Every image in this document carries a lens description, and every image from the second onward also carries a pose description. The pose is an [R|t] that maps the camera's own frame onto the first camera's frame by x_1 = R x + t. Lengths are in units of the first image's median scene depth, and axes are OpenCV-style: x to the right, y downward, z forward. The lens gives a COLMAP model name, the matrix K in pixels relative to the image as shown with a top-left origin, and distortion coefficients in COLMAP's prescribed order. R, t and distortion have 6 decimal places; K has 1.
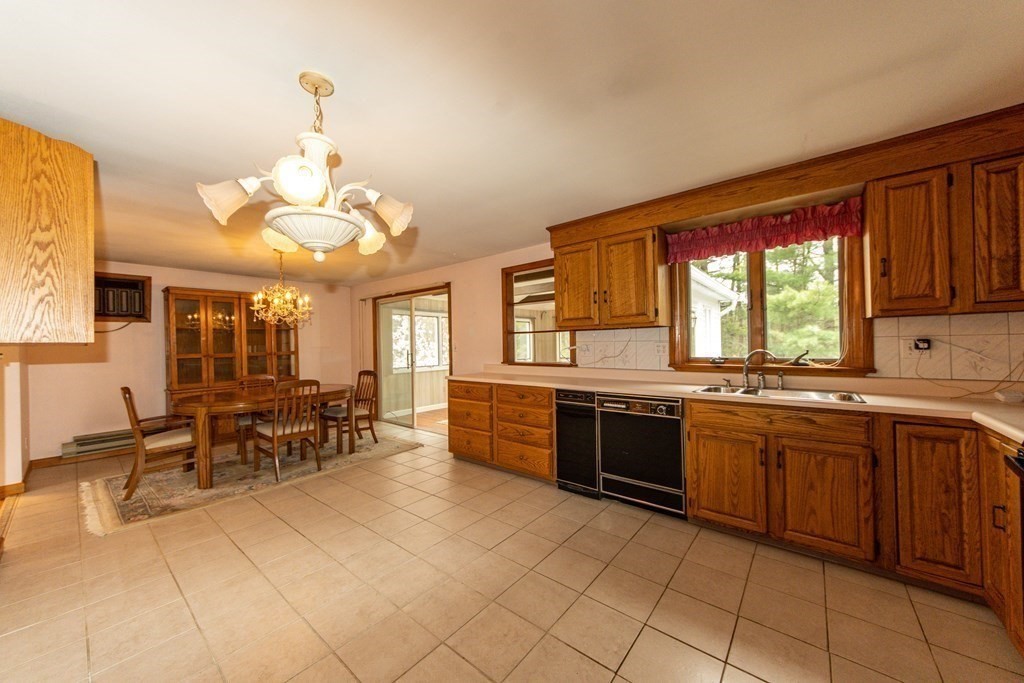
lens RADIAL K [[370.6, 0, 512.0], [0, 370.6, 341.5], [0, 0, 1]] dist [-0.000176, -0.000027]
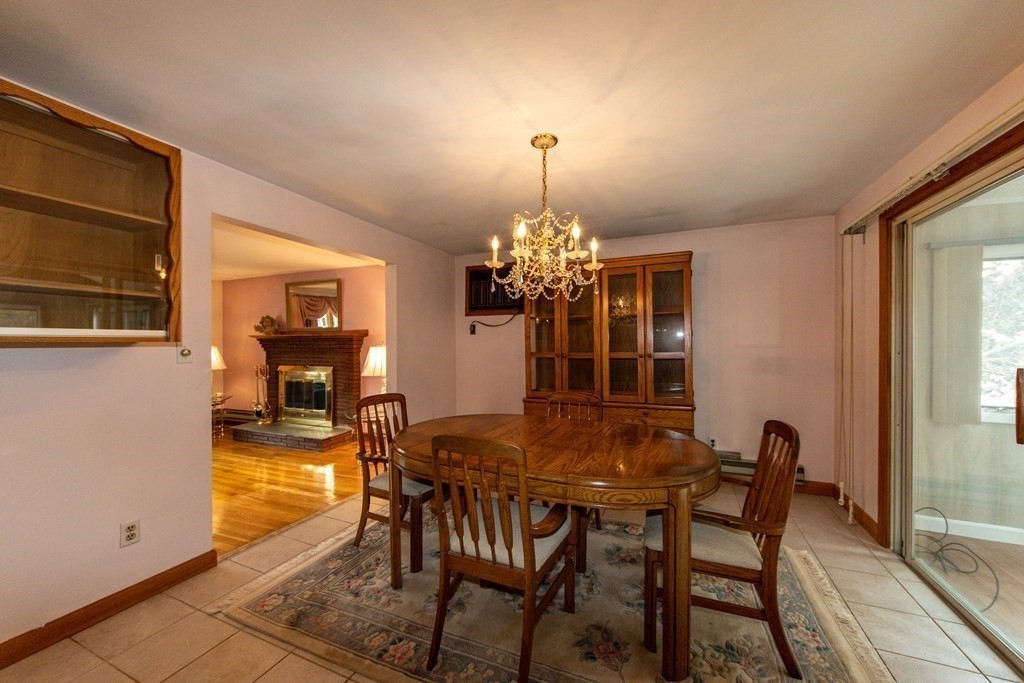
lens RADIAL K [[370.6, 0, 512.0], [0, 370.6, 341.5], [0, 0, 1]] dist [-0.000176, -0.000027]
pose [[0.276082, -0.000525, -0.961134, -0.153348], [0.002797, 0.999996, 0.000257, 0.011921], [0.961130, -0.002760, 0.276082, 0.707945]]
